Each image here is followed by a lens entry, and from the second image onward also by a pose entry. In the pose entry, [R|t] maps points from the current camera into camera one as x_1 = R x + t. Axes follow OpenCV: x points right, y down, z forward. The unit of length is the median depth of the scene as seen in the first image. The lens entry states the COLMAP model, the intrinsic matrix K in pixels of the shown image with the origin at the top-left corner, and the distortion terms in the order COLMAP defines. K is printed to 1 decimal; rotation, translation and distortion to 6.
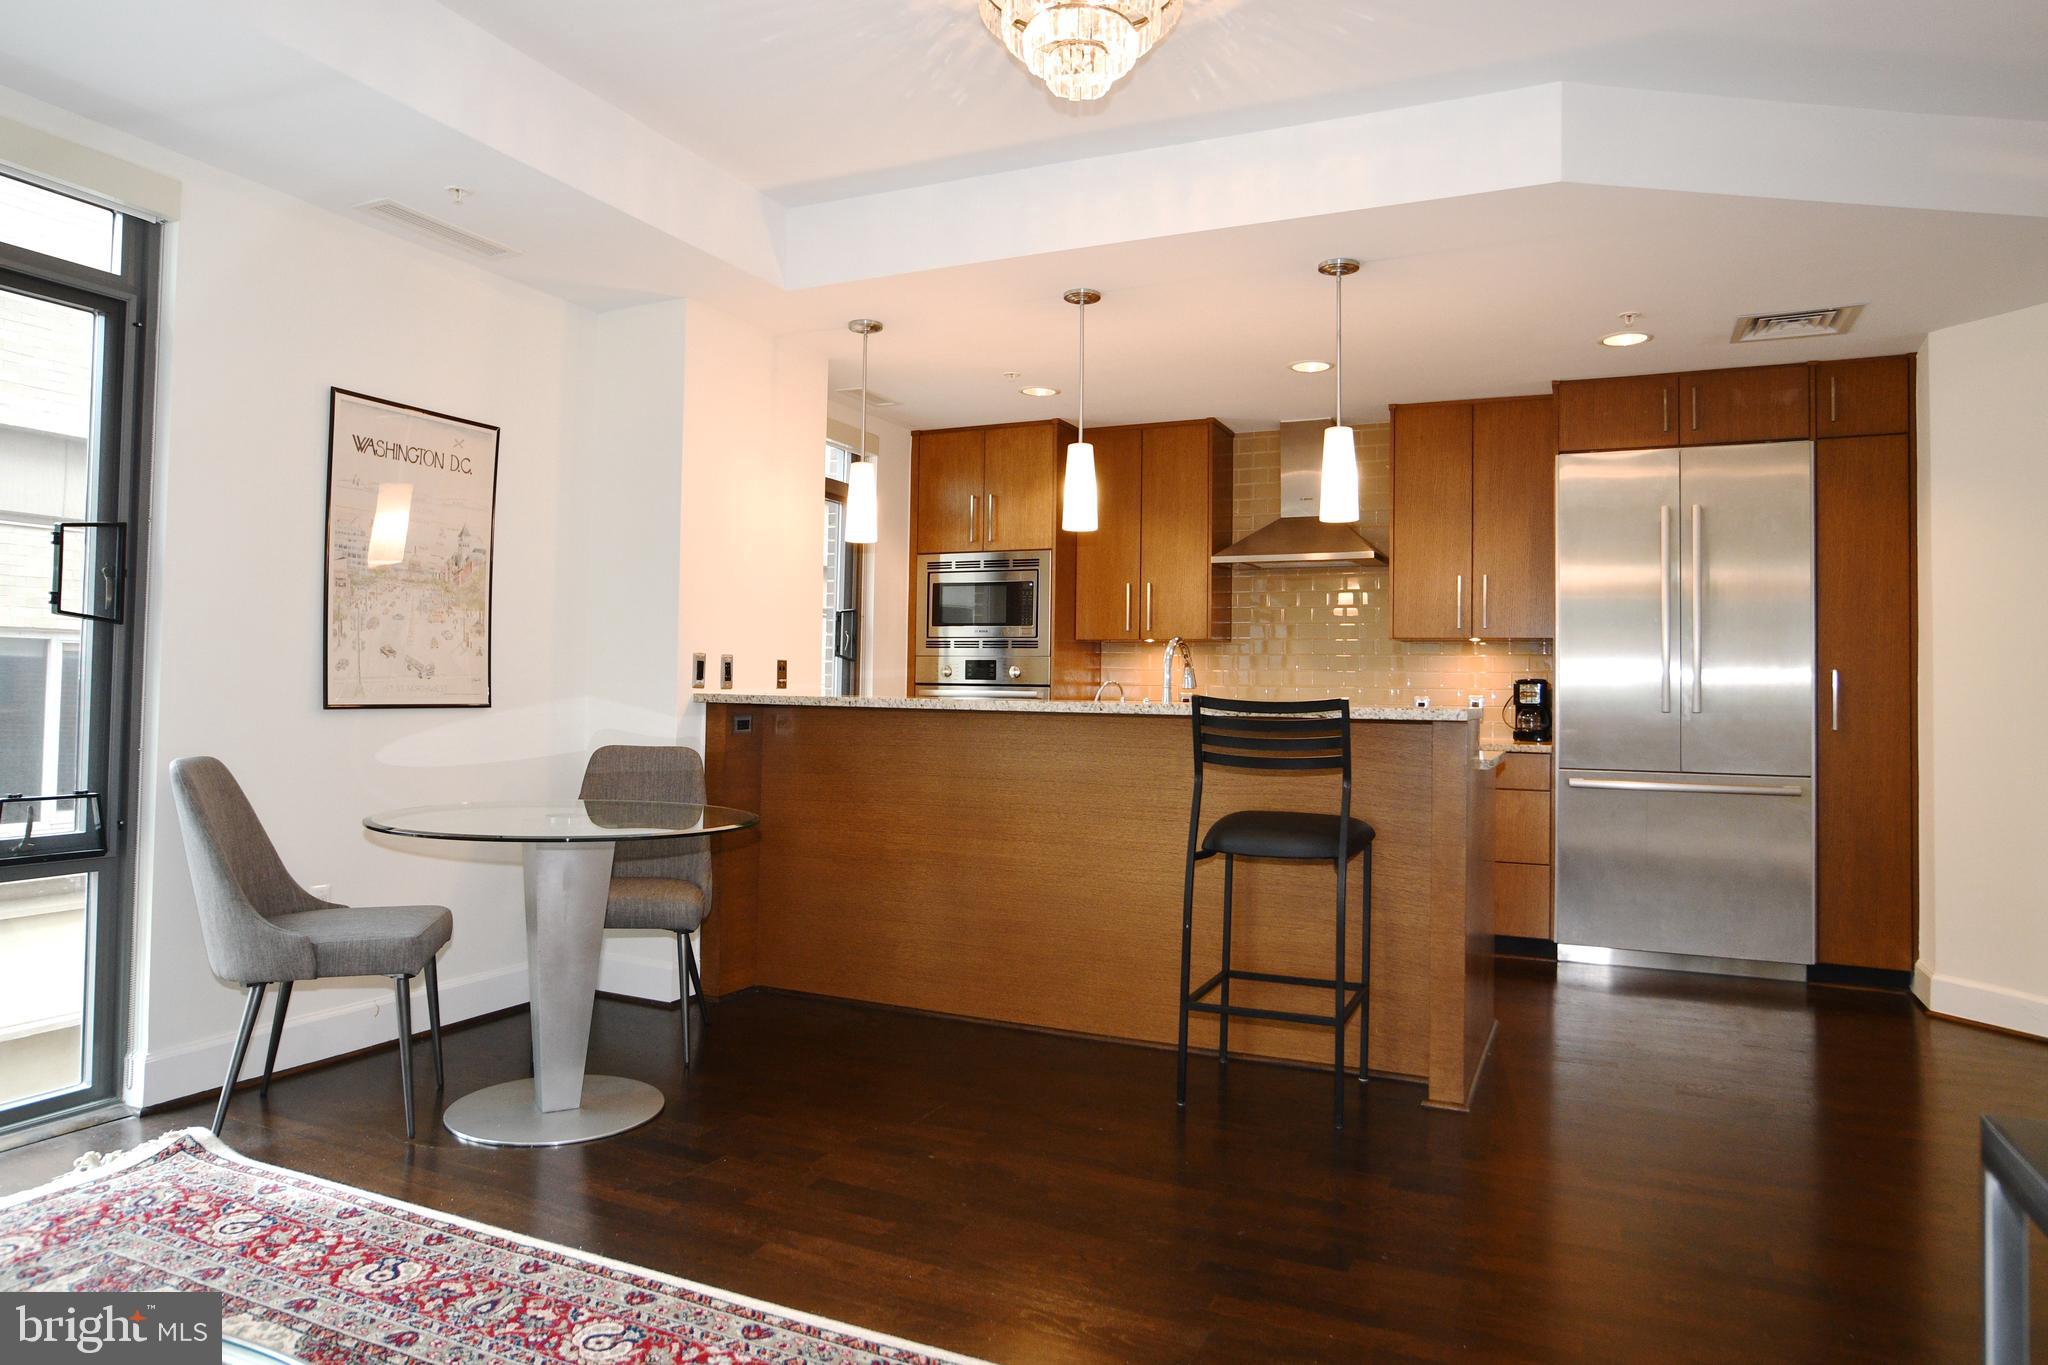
lens RADIAL K [[1266.3, 0, 995.2], [0, 1266.3, 649.6], [0, 0, 1]] dist [-0.045738, 0.033015]
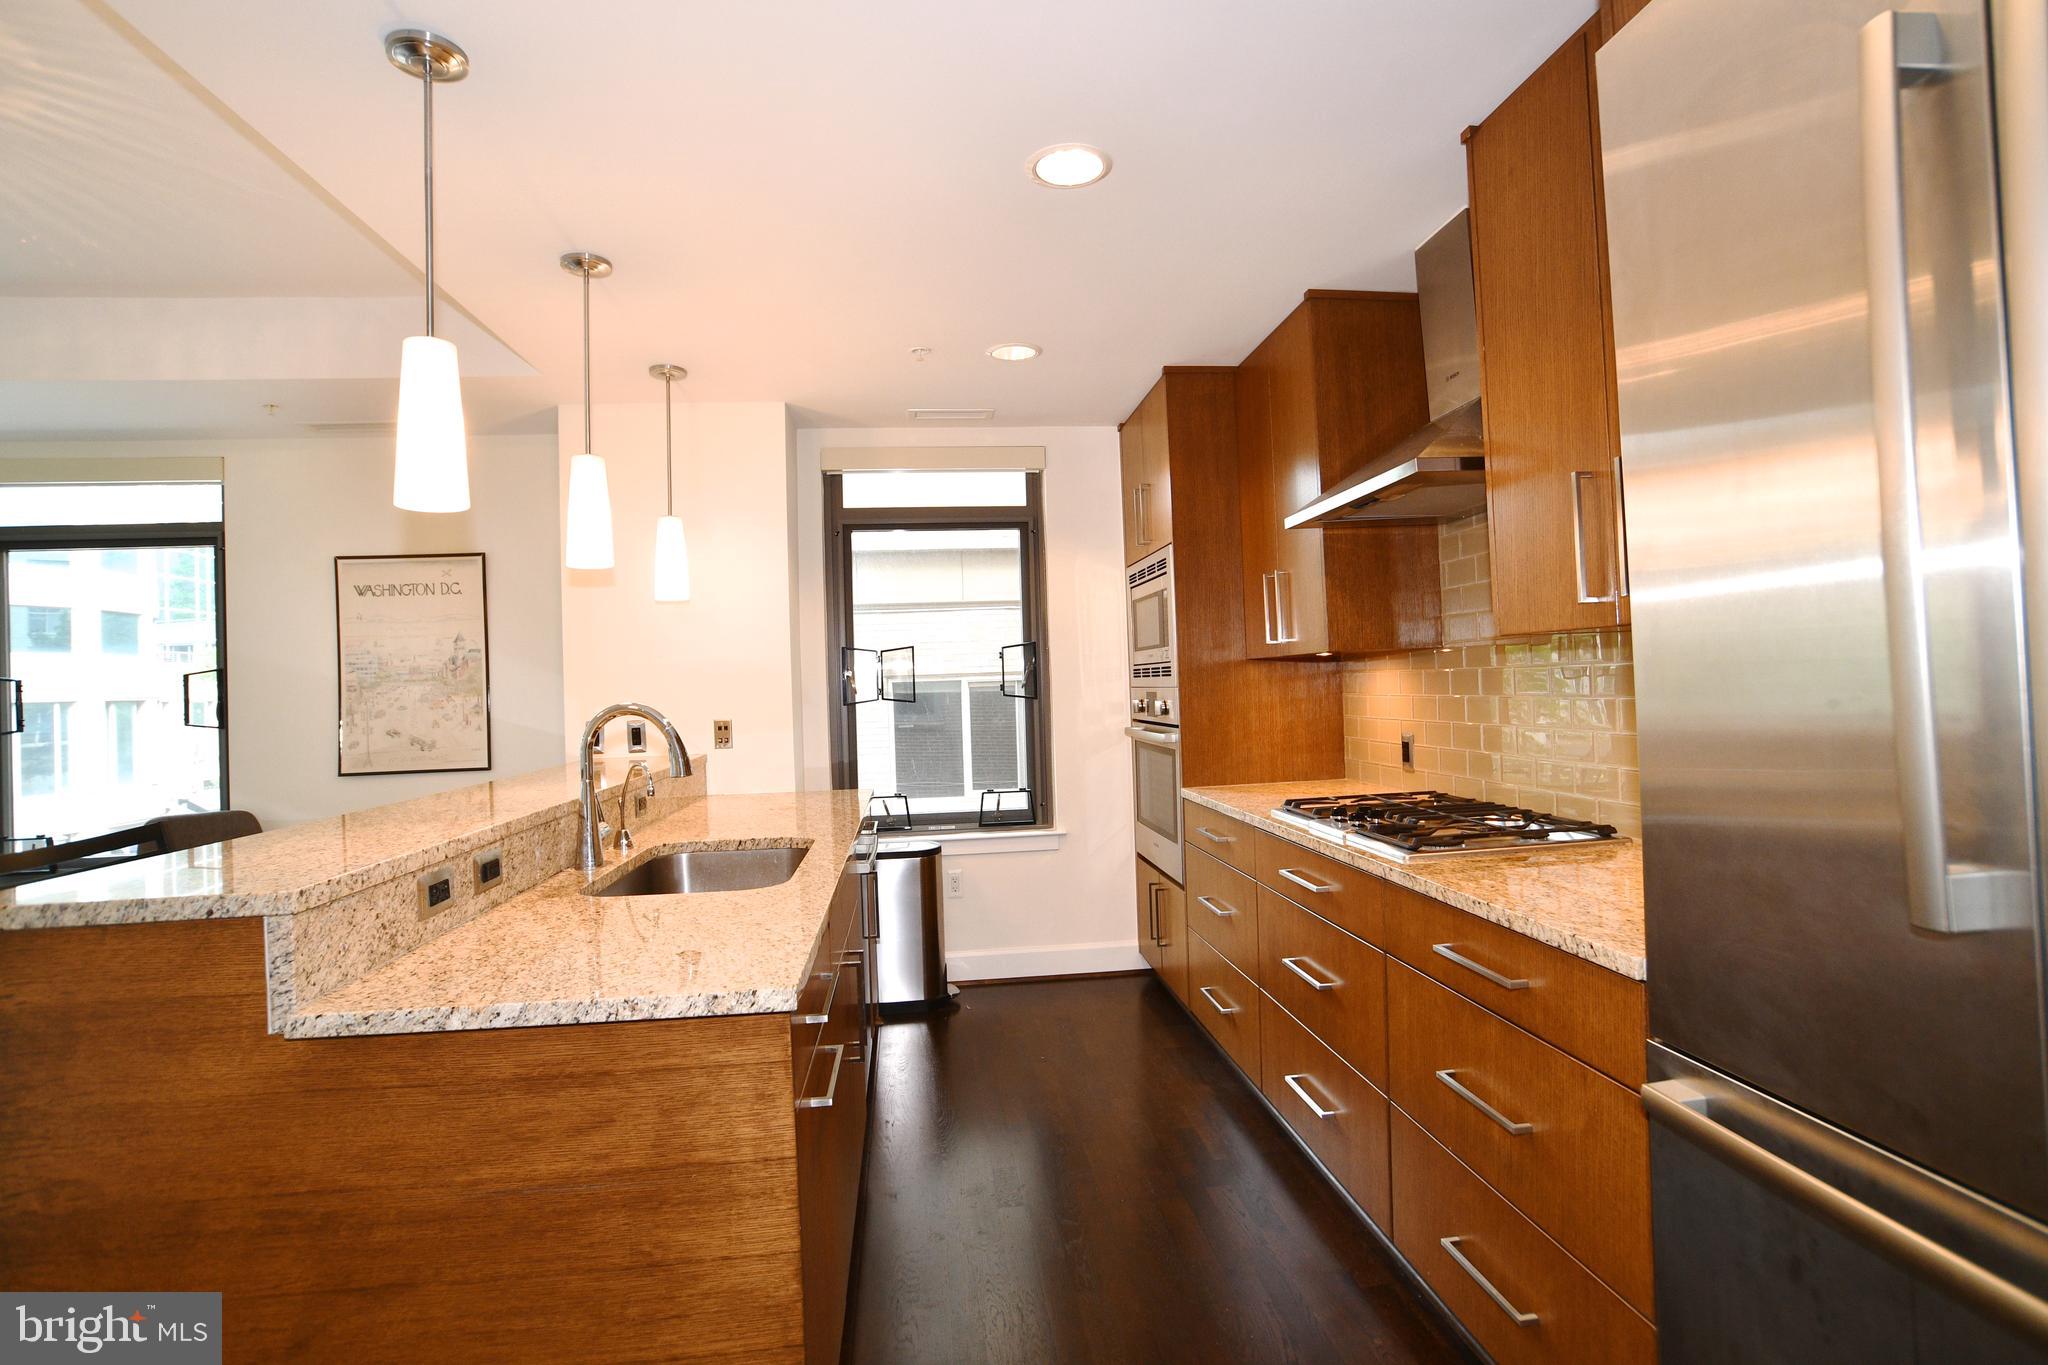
lens RADIAL K [[993.1, 0, 993.0], [0, 993.1, 667.0], [0, 0, 1]] dist [-0.052652, 0.021280]
pose [[0.533769, -0.052415, -0.844004, 0.815792], [0.070420, 0.997366, -0.017403, -0.006525], [0.842693, -0.050145, 0.536054, 1.007684]]
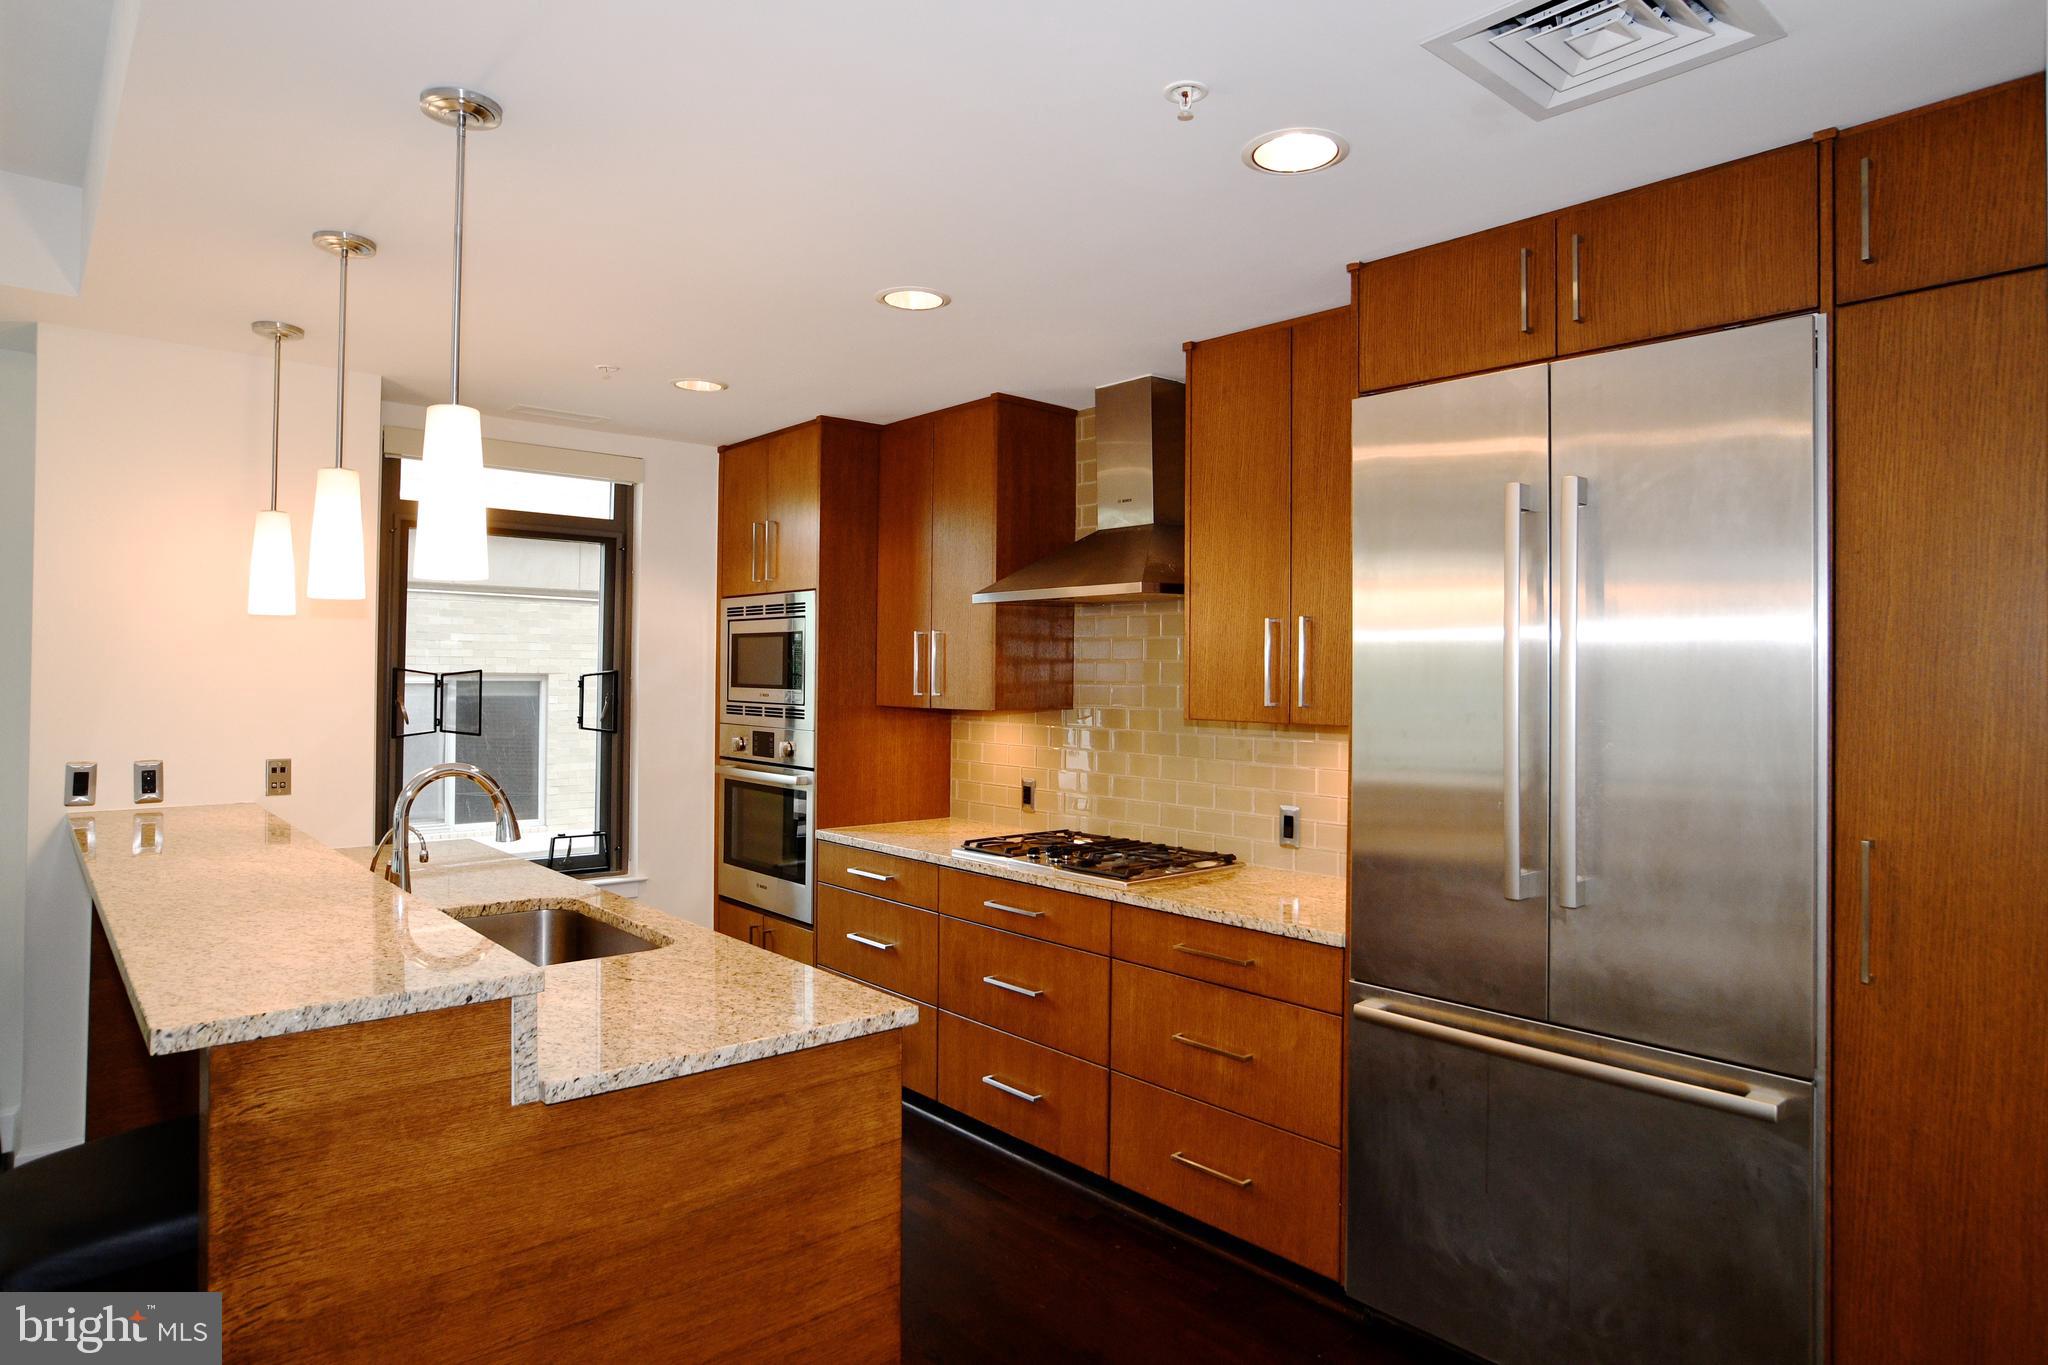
lens RADIAL K [[1195.4, 0, 1014.2], [0, 1195.4, 677.7], [0, 0, 1]] dist [-0.037704, 0.014100]
pose [[0.921157, -0.010437, -0.389051, 0.741462], [0.020161, 0.999578, 0.020920, -0.065567], [0.388668, -0.027114, 0.920979, 0.655941]]
